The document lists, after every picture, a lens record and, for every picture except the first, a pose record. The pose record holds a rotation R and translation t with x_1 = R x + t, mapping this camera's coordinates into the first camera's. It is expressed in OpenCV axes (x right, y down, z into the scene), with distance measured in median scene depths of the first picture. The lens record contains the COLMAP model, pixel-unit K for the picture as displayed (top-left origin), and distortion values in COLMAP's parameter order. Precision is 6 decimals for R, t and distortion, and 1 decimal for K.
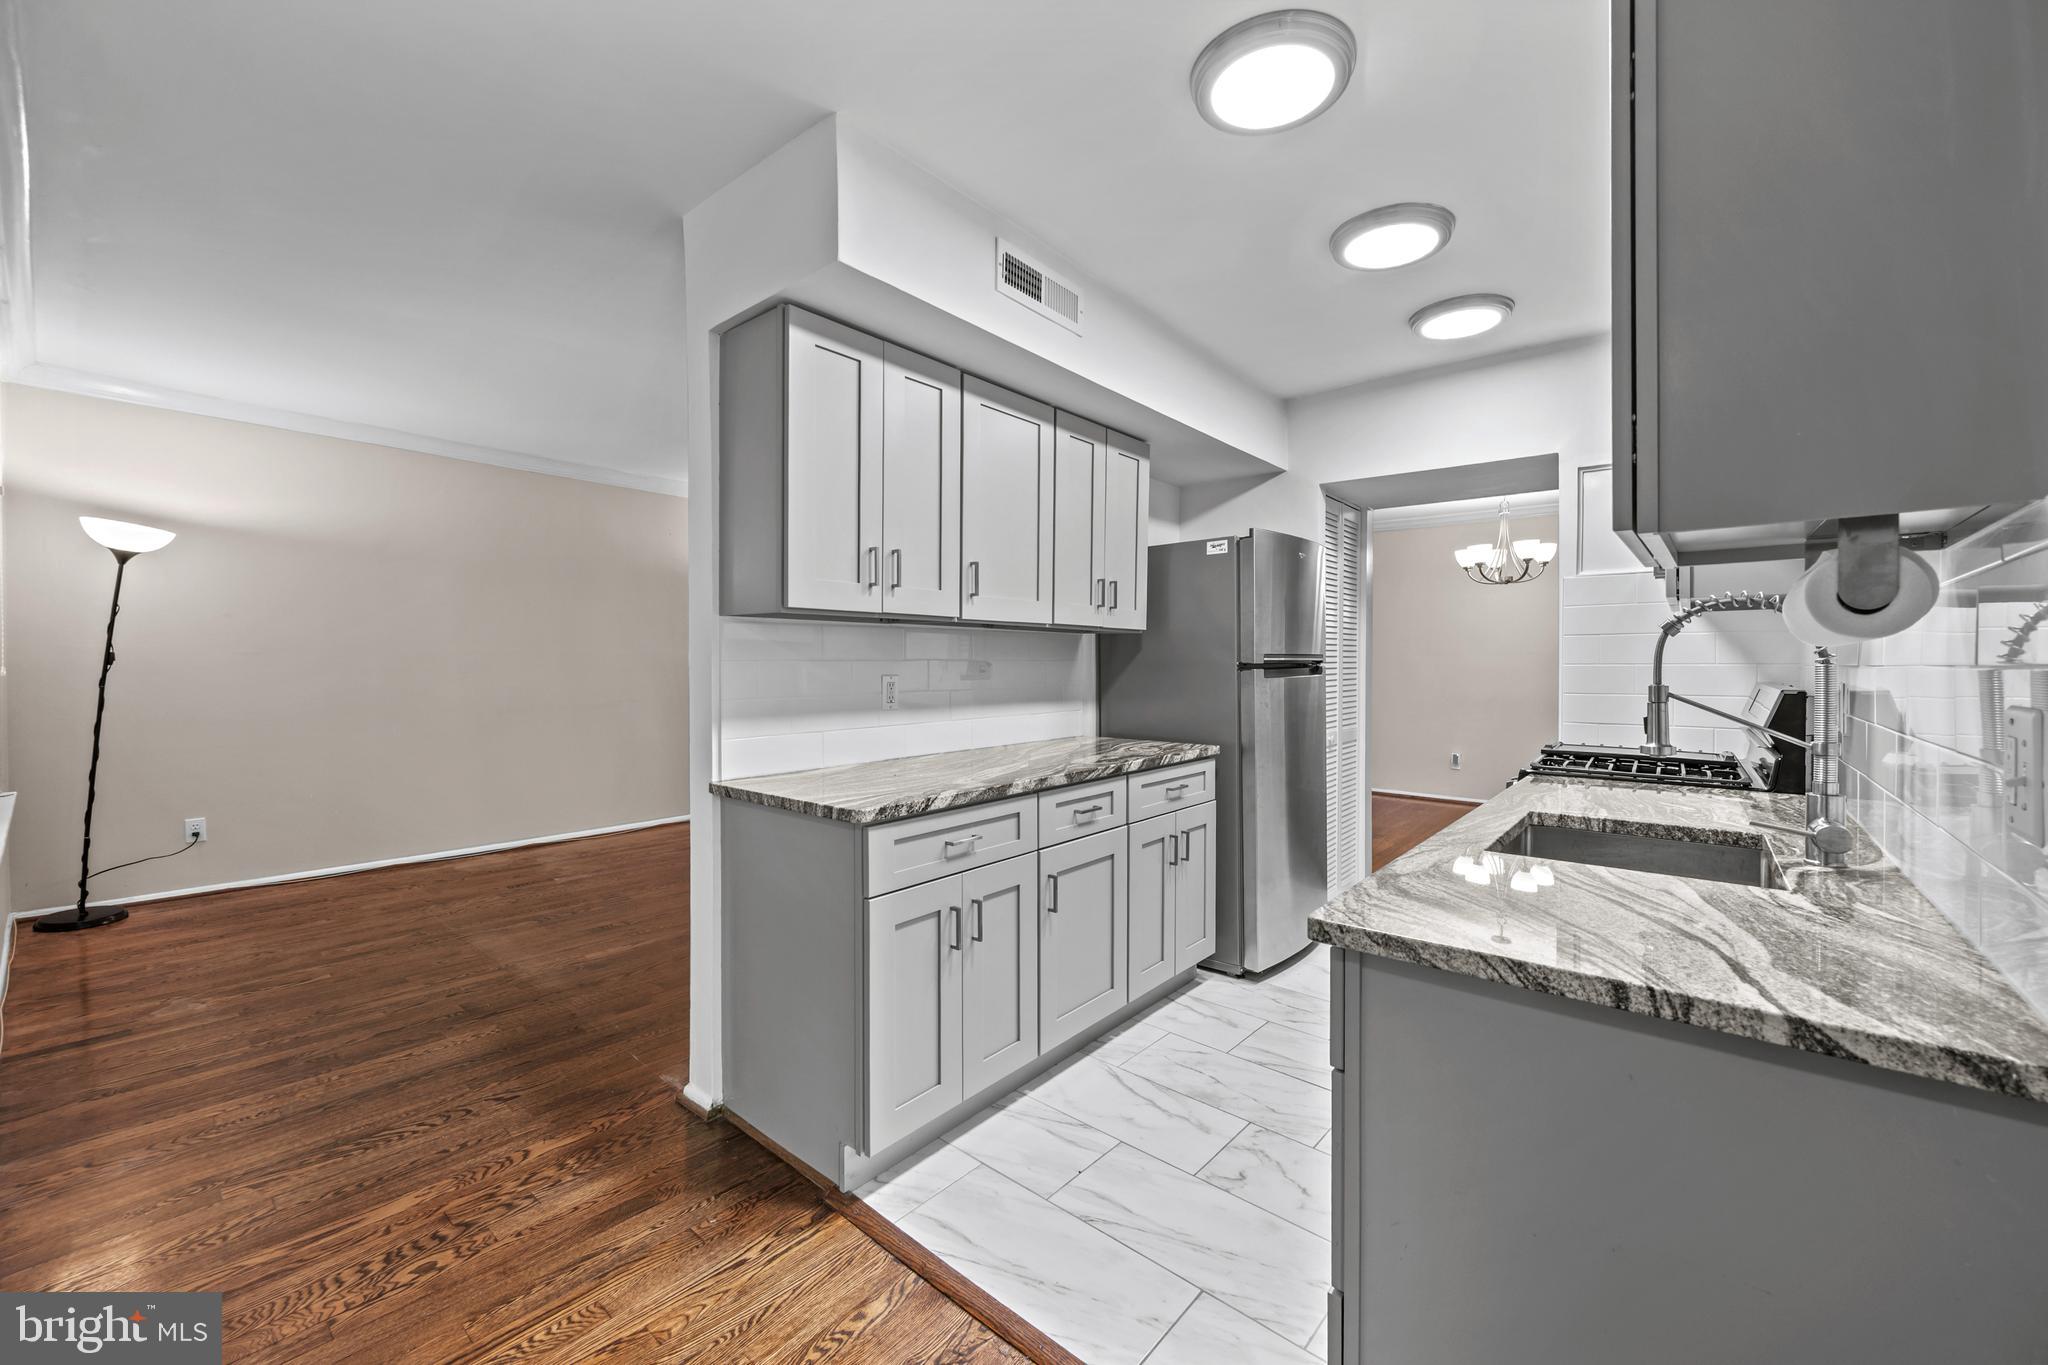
lens RADIAL K [[817.1, 0, 1016.4], [0, 817.1, 667.7], [0, 0, 1]] dist [-0.005155, 0.002063]
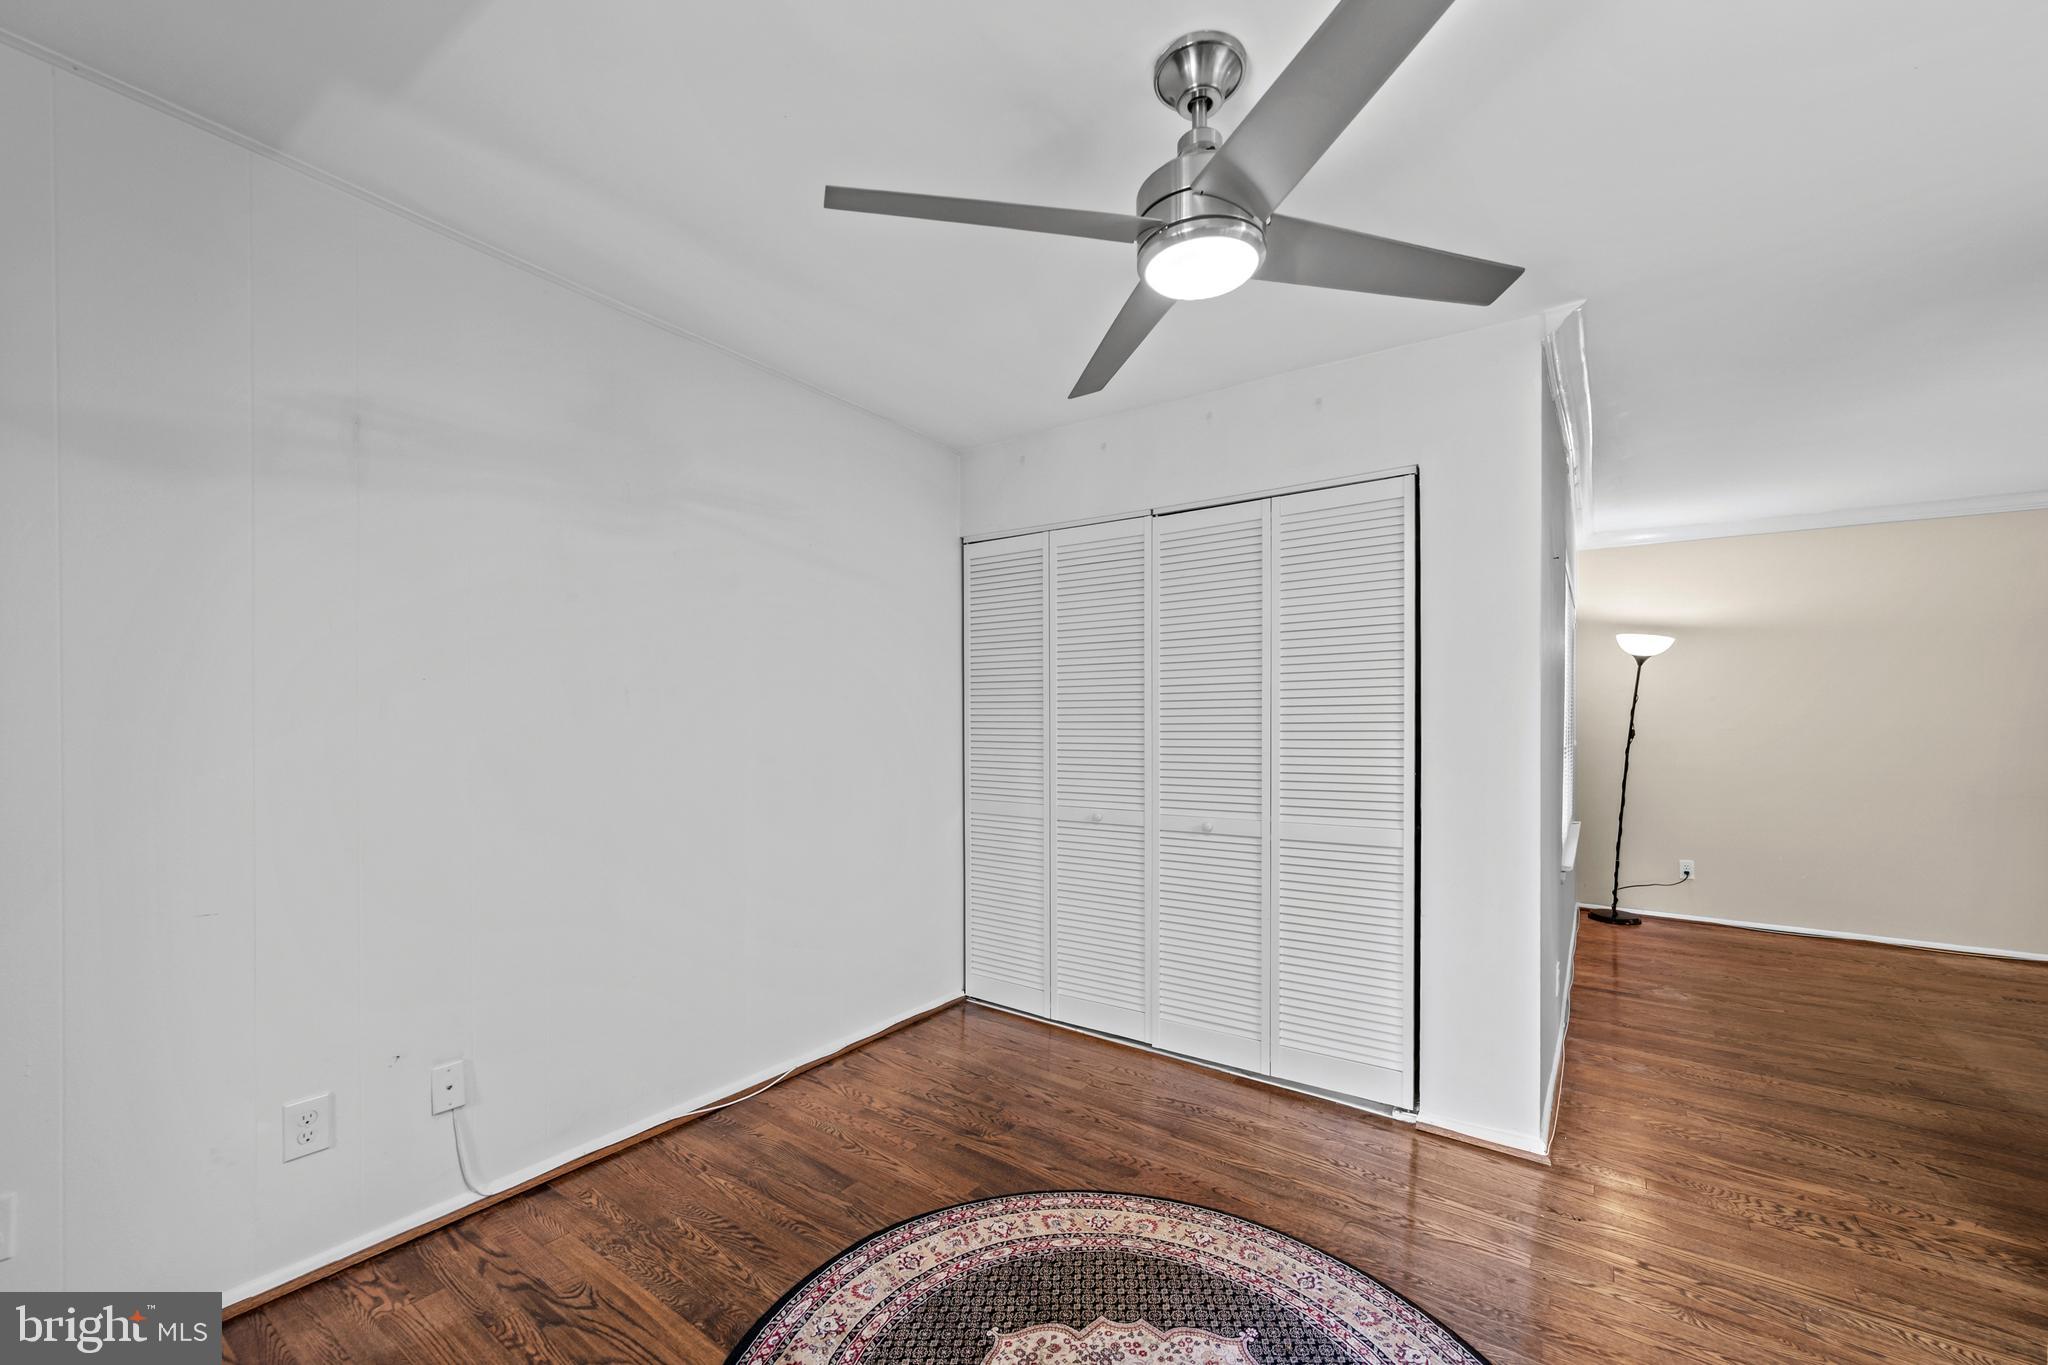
lens RADIAL K [[817.1, 0, 1016.2], [0, 817.1, 711.5], [0, 0, 1]] dist [-0.005155, 0.002063]
pose [[0.079222, -0.016017, -0.996728, 0.295123], [-0.011228, 0.999793, -0.016959, -0.027169], [0.996794, 0.012535, 0.079026, -0.241517]]
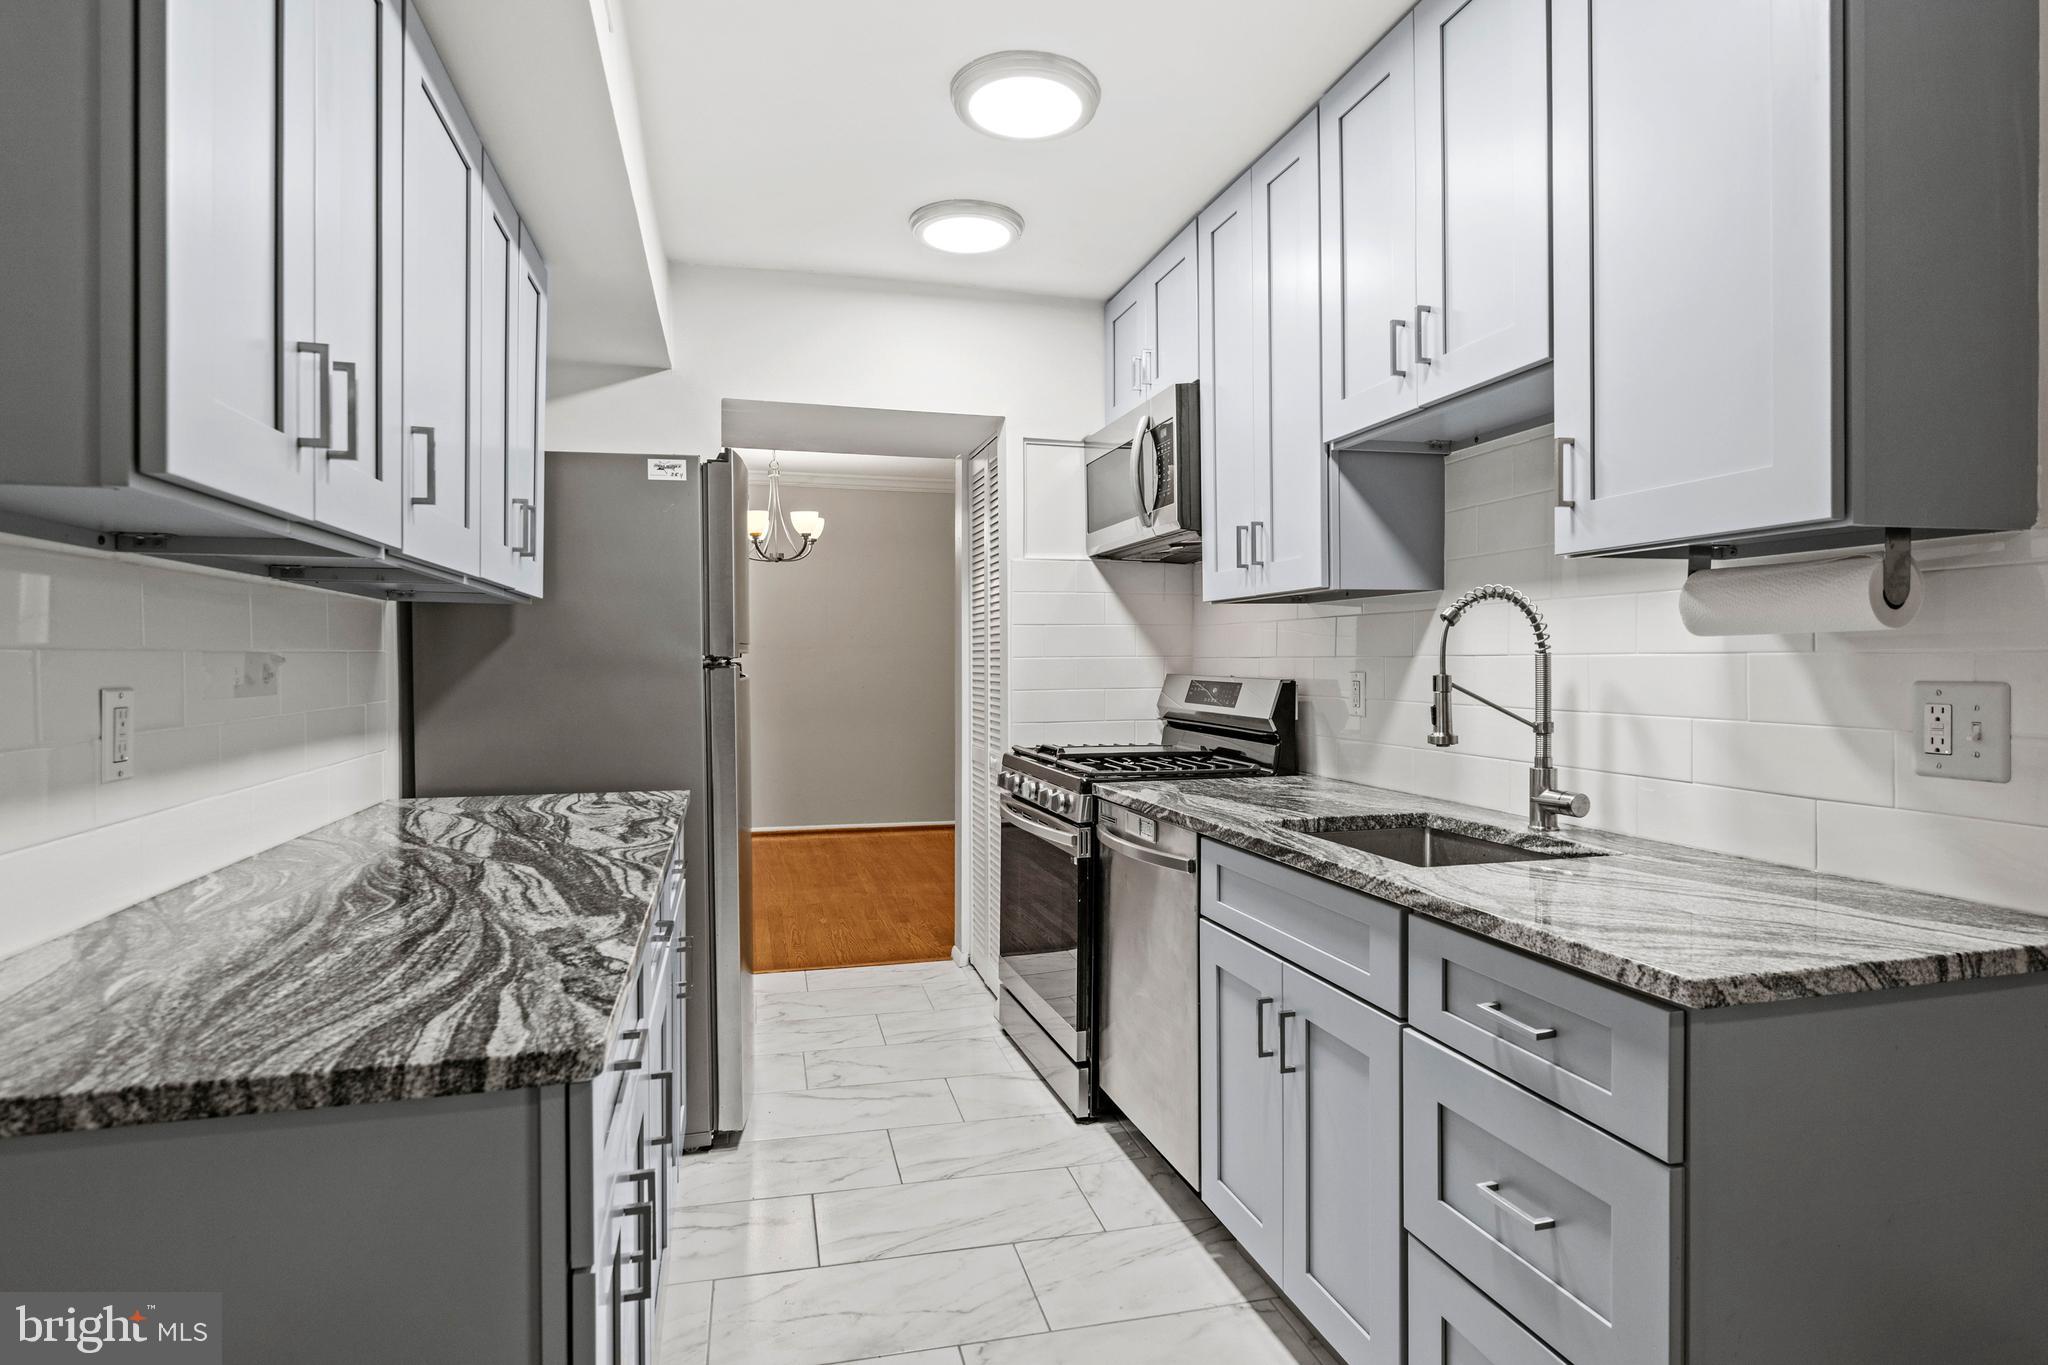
lens RADIAL K [[1078.4, 0, 1026.4], [0, 1078.4, 670.1], [0, 0, 1]] dist [-0.000440, -0.001327]
pose [[0.566380, -0.011426, 0.824065, -0.385414], [0.009266, 0.999929, 0.007496, 0.000711], [-0.824092, 0.003391, 0.566446, 0.438537]]
